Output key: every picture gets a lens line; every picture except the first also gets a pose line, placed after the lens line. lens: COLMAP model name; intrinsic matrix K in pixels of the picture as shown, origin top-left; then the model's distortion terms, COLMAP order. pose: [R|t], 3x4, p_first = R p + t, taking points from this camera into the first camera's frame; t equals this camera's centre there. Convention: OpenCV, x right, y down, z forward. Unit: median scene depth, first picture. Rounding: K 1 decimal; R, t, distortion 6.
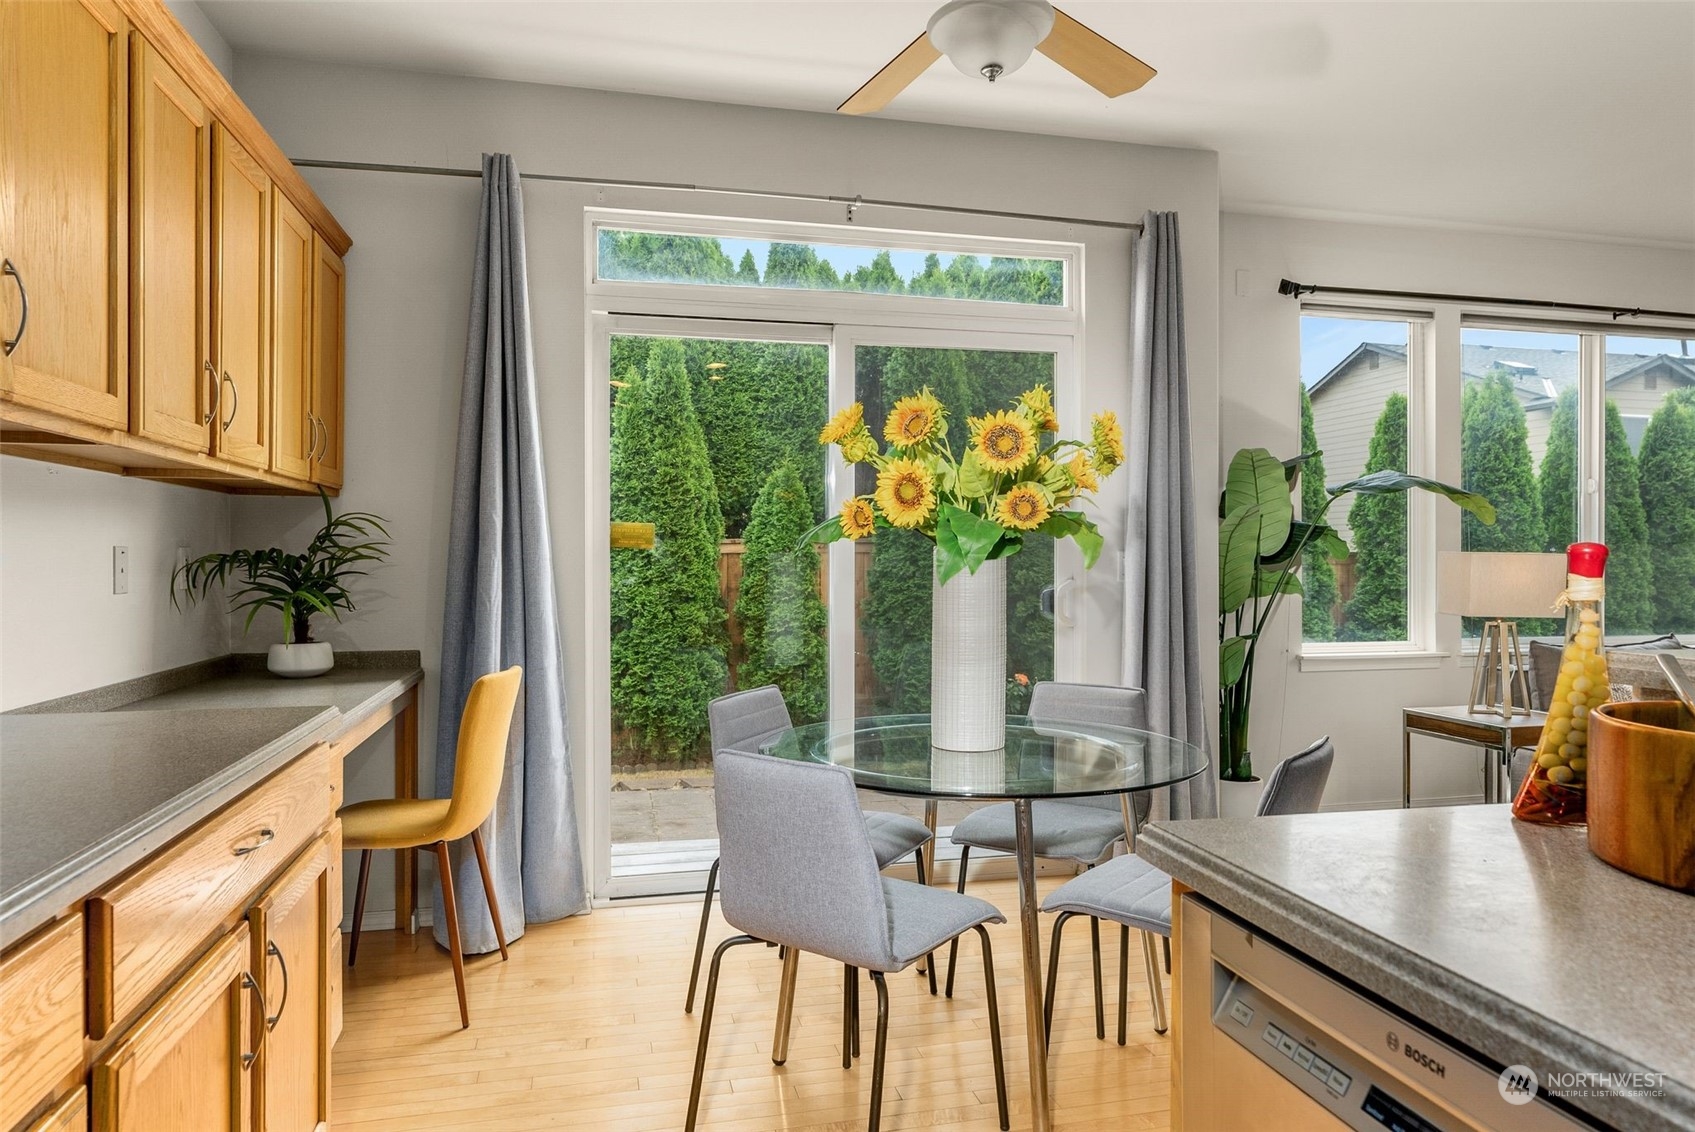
lens RADIAL K [[1048.6, 0, 847.5], [0, 1048.6, 566.0], [0, 0, 1]] dist [0.003558, 0.001120]
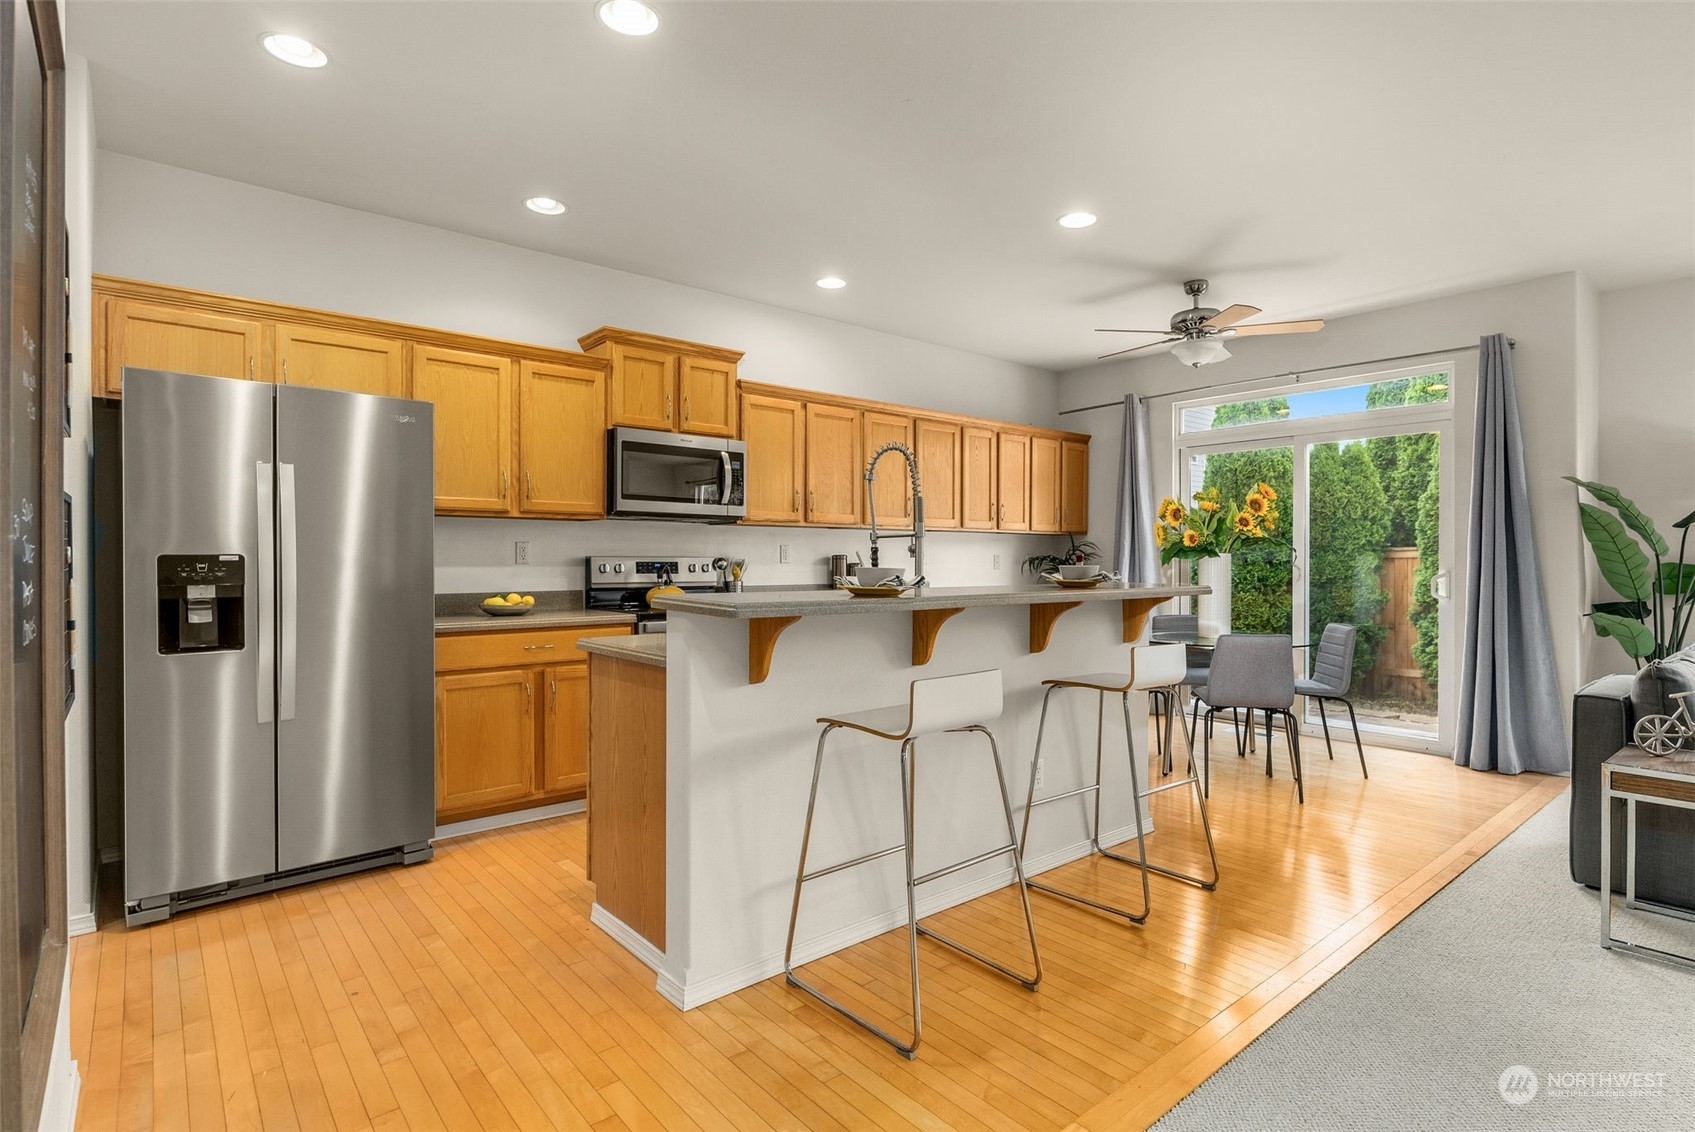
lens RADIAL K [[838.3, 0, 847.5], [0, 838.3, 566.0], [0, 0, 1]] dist [-0.000543, 0.000123]
pose [[0.445286, 0.009234, -0.895341, 1.120049], [-0.008979, 0.999943, 0.005847, 0.004139], [0.895343, 0.005436, 0.445344, -0.451006]]
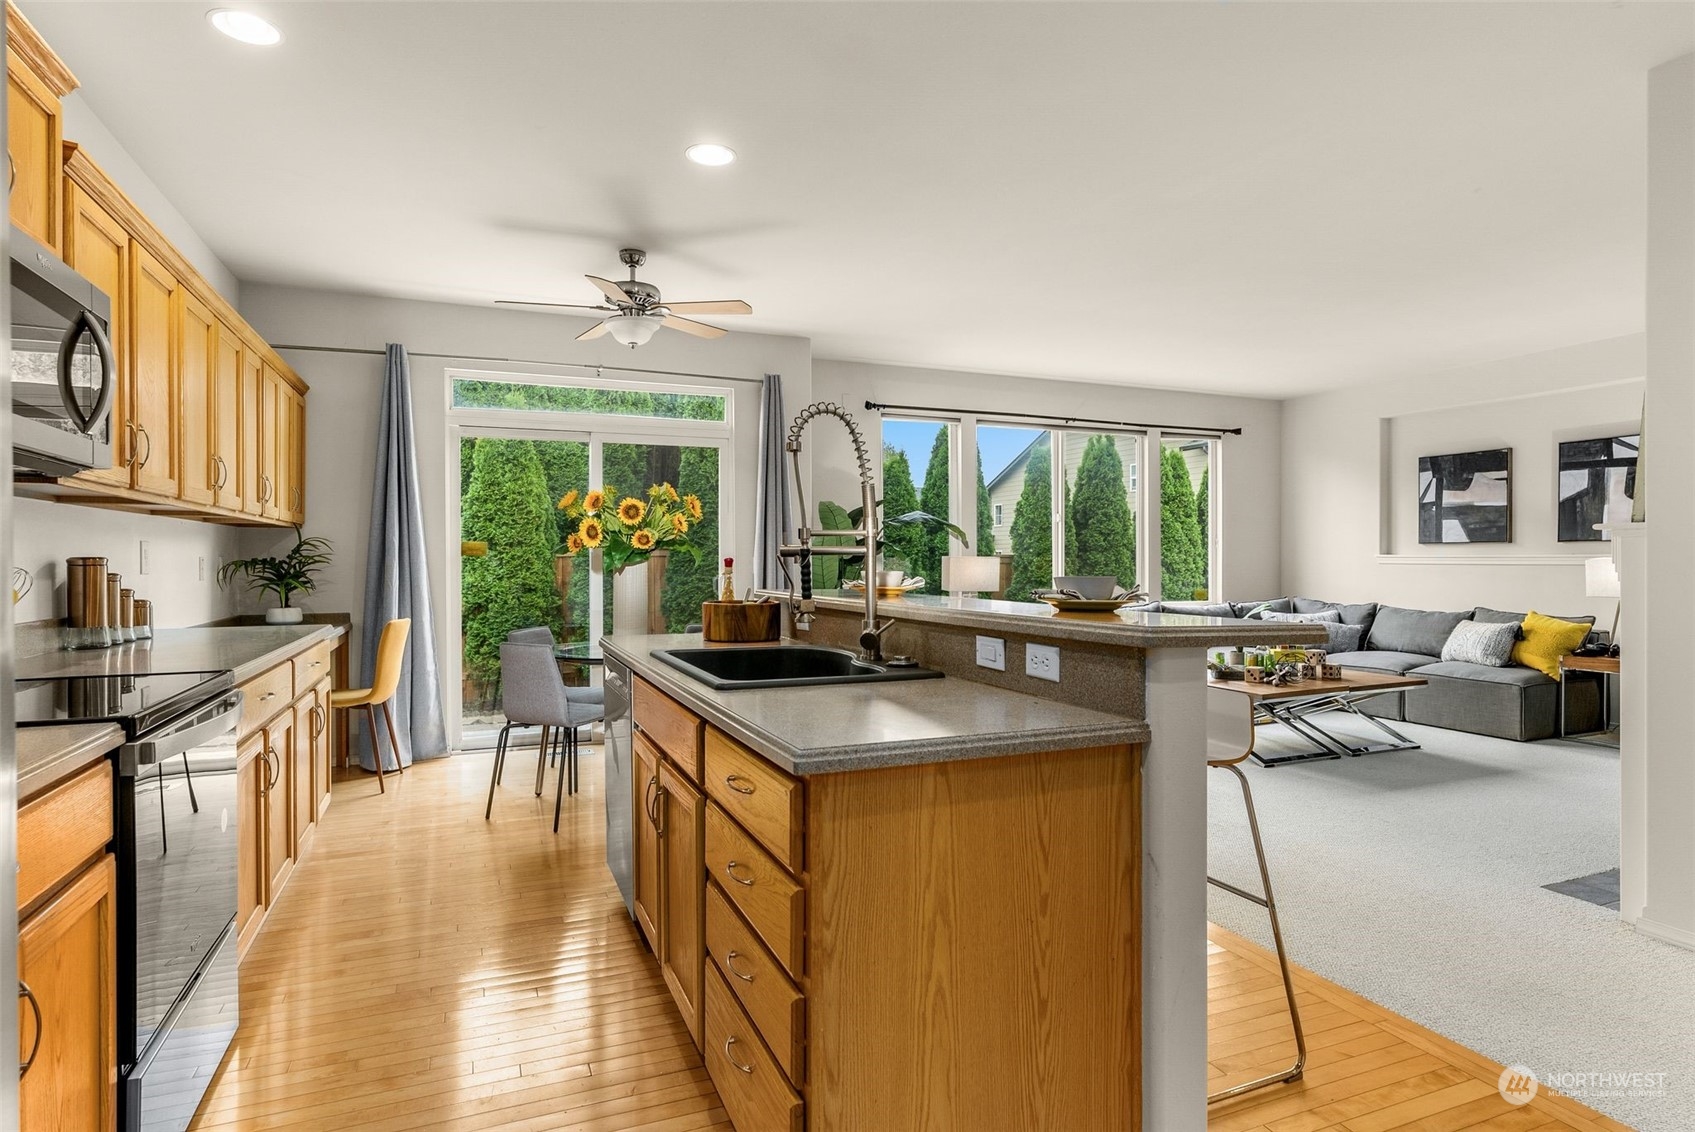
lens RADIAL K [[925.6, 0, 847.5], [0, 925.6, 566.0], [0, 0, 1]] dist [-0.002382, 0.000168]
pose [[0.988520, -0.004304, 0.151027, 0.206405], [0.004231, 0.999991, 0.000803, 0.001736], [-0.151029, -0.000155, 0.988529, -0.727904]]
